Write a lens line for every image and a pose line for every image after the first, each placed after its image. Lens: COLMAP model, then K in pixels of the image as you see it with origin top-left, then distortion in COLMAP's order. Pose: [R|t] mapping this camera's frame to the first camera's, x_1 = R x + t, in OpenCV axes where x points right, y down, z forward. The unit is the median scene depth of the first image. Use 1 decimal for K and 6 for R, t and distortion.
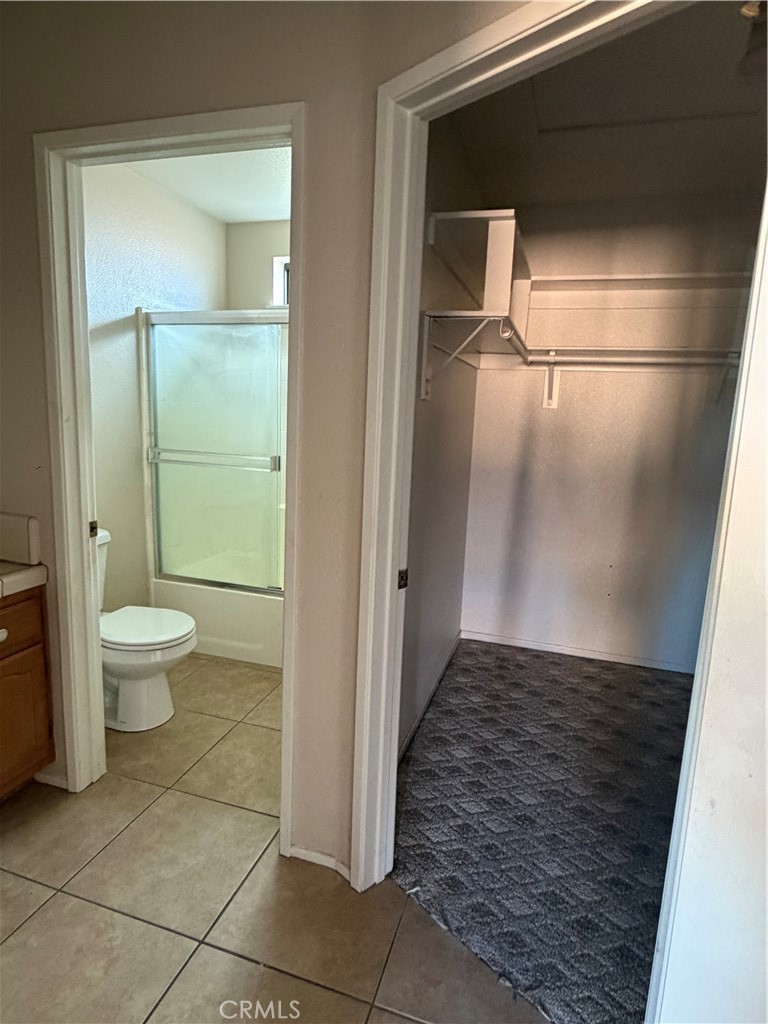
lens RADIAL K [[565.2, 0, 384.8], [0, 565.2, 502.2], [0, 0, 1]] dist [-0.000495, 0.001033]
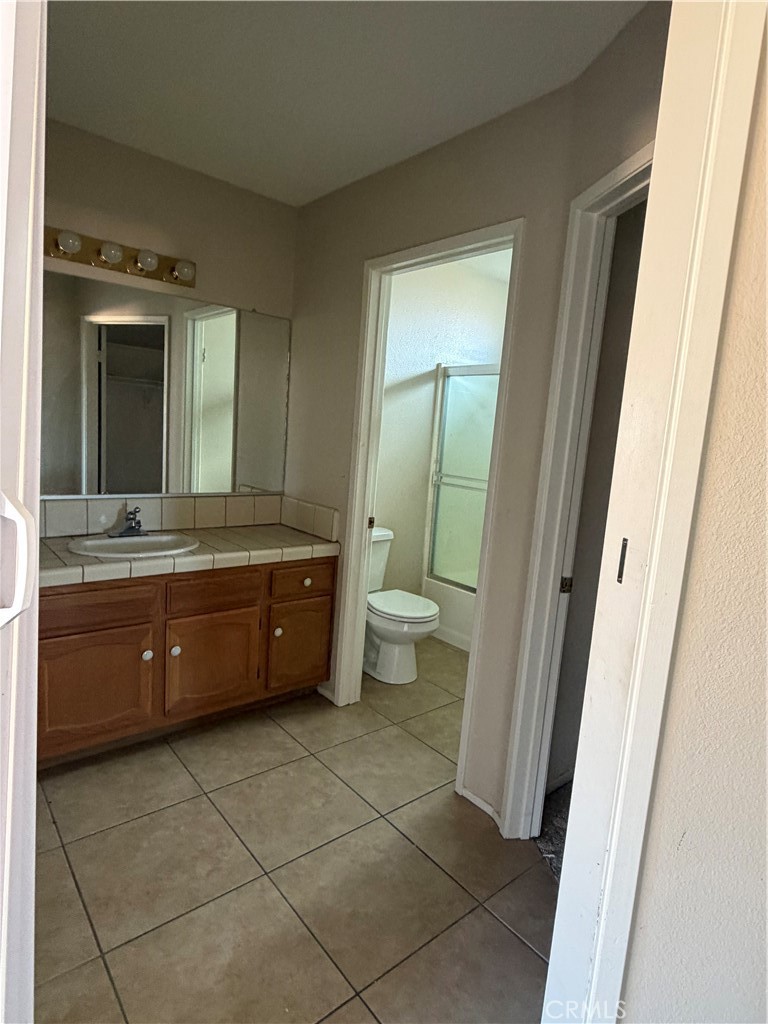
lens RADIAL K [[565.2, 0, 384.8], [0, 565.2, 502.2], [0, 0, 1]] dist [-0.000495, 0.001033]
pose [[0.842882, 0.088940, -0.530698, 0.260700], [-0.125027, 0.991625, -0.032386, 0.038267], [0.523373, 0.093649, 0.846942, -0.186602]]
